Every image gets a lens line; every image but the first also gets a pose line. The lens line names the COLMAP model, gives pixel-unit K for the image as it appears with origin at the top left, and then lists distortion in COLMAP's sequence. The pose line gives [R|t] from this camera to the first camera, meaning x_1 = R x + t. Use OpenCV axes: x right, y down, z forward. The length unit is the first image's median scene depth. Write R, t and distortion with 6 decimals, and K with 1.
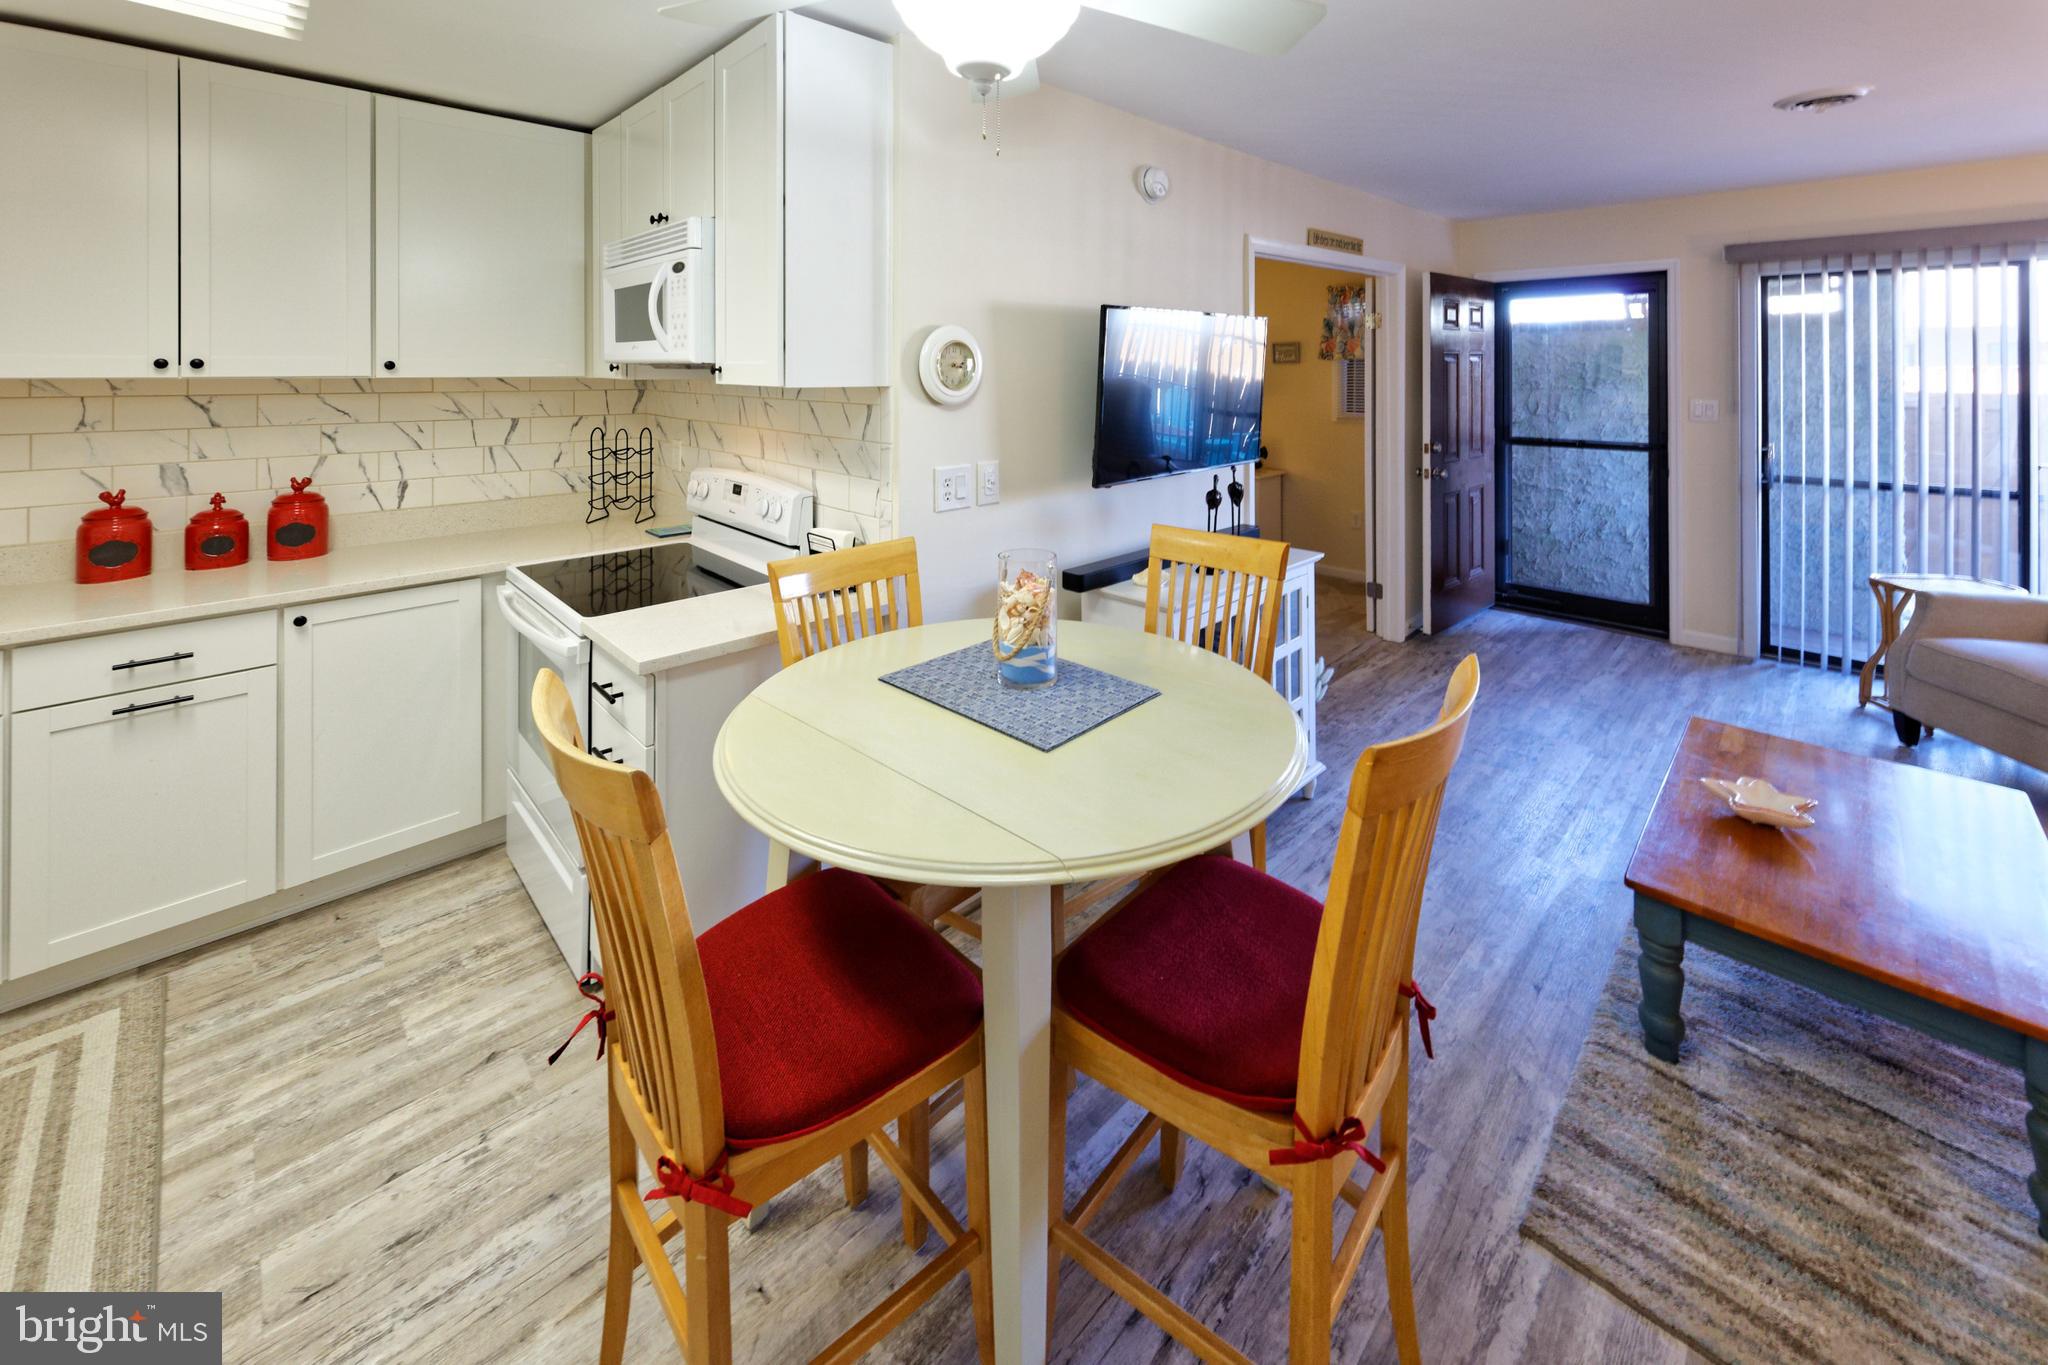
lens RADIAL K [[799.6, 0, 1043.8], [0, 799.6, 370.1], [0, 0, 1]] dist [0.009327, -0.001389]
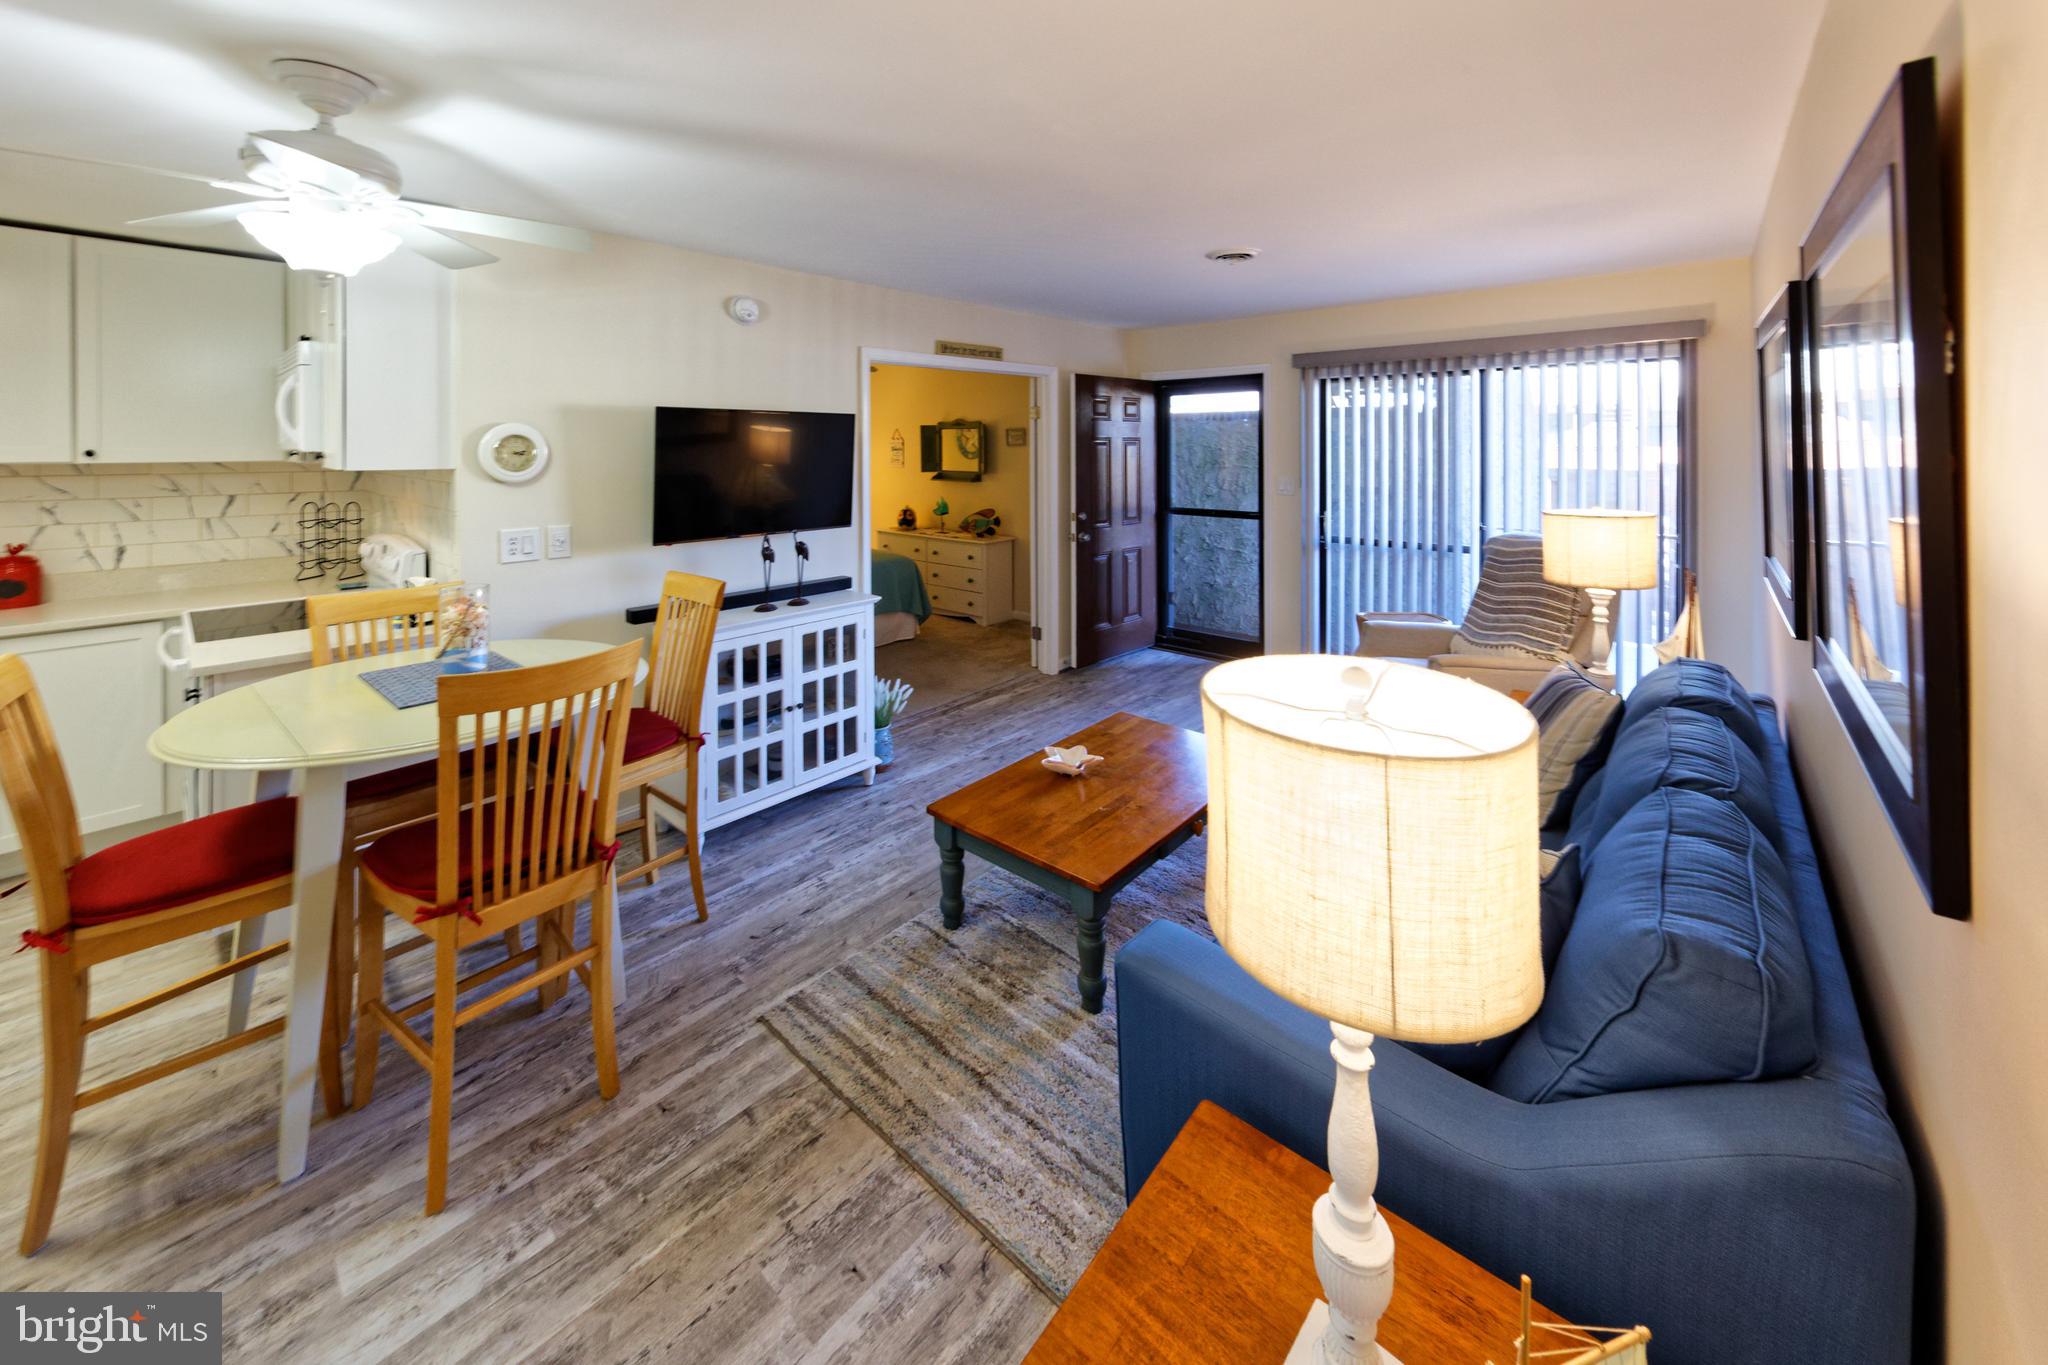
lens RADIAL K [[749.8, 0, 997.4], [0, 749.8, 448.9], [0, 0, 1]] dist [0.011370, -0.002432]
pose [[0.998638, -0.000686, 0.052169, 0.483595], [0.000751, 0.999999, -0.001242, -0.009077], [-0.052168, 0.001279, 0.998637, -0.228594]]
